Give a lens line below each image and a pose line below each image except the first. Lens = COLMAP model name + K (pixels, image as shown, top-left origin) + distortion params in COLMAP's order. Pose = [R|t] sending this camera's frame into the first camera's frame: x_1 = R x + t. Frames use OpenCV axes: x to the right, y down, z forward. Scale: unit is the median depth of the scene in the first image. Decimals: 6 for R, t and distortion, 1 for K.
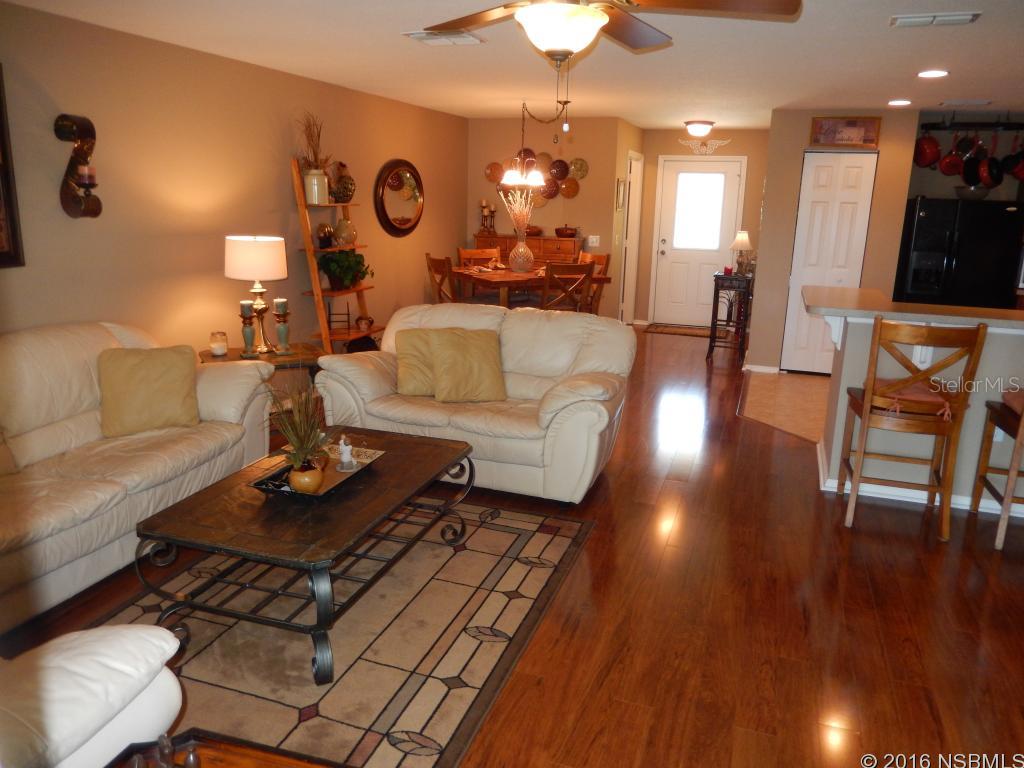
lens RADIAL K [[771.9, 0, 508.6], [0, 771.9, 380.7], [0, 0, 1]] dist [0.000649, -0.009334]
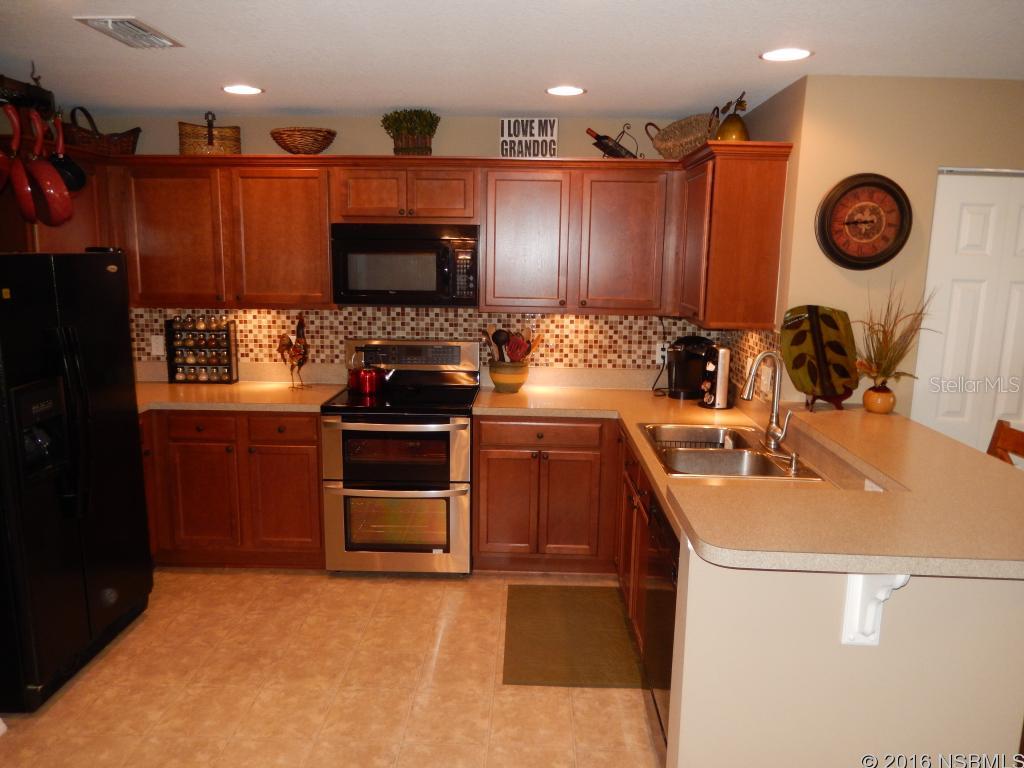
lens RADIAL K [[771.9, 0, 516.0], [0, 771.9, 376.3], [0, 0, 1]] dist [0.000649, -0.009334]
pose [[-0.300257, -0.195295, 0.933652, 0.086194], [0.205560, 0.942569, 0.263267, -0.225912], [-0.931446, 0.270969, -0.242867, 0.856205]]
